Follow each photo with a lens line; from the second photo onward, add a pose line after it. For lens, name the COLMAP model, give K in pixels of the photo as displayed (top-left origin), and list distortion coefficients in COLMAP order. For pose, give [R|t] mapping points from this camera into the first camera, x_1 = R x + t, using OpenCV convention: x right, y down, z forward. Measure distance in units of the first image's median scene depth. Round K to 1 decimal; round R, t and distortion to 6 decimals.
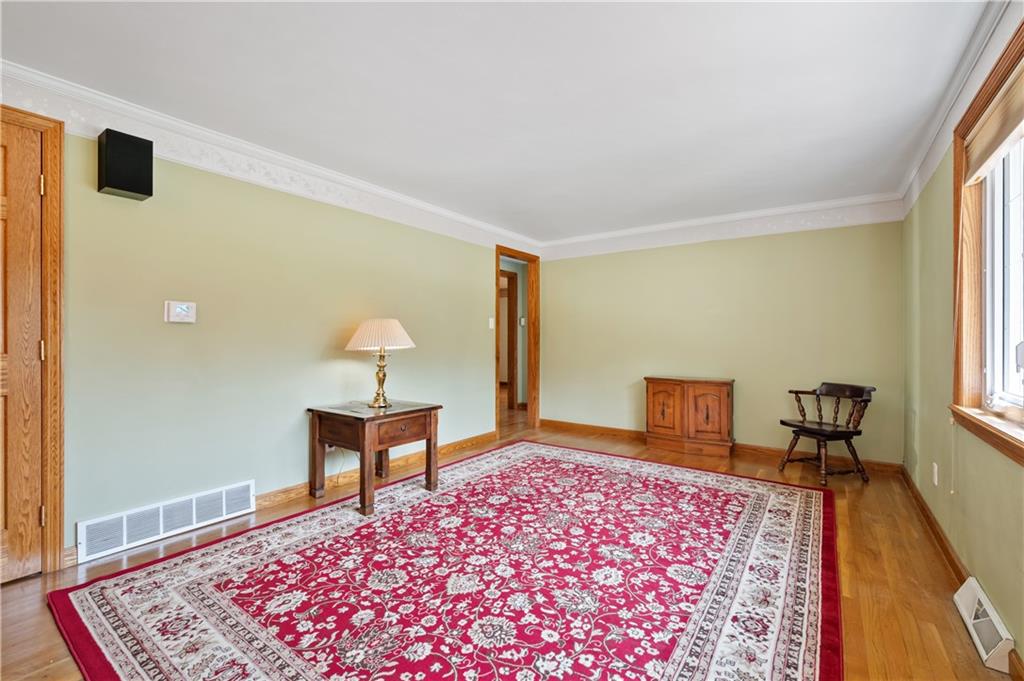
lens RADIAL K [[435.6, 0, 512.0], [0, 435.6, 340.5], [0, 0, 1]] dist [-0.002366, -0.000202]
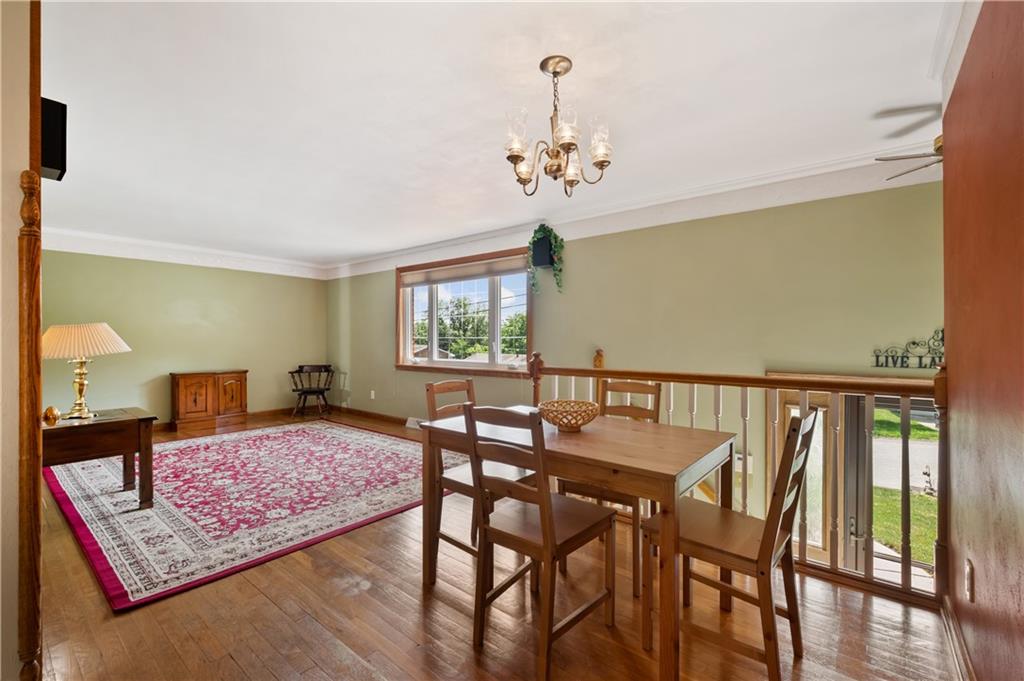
lens RADIAL K [[435.6, 0, 512.0], [0, 435.6, 340.5], [0, 0, 1]] dist [-0.002366, -0.000202]
pose [[0.059629, -0.003132, 0.998216, -1.707013], [0.003339, 0.999990, 0.002938, -0.010064], [-0.998215, 0.003158, 0.059639, 0.066368]]
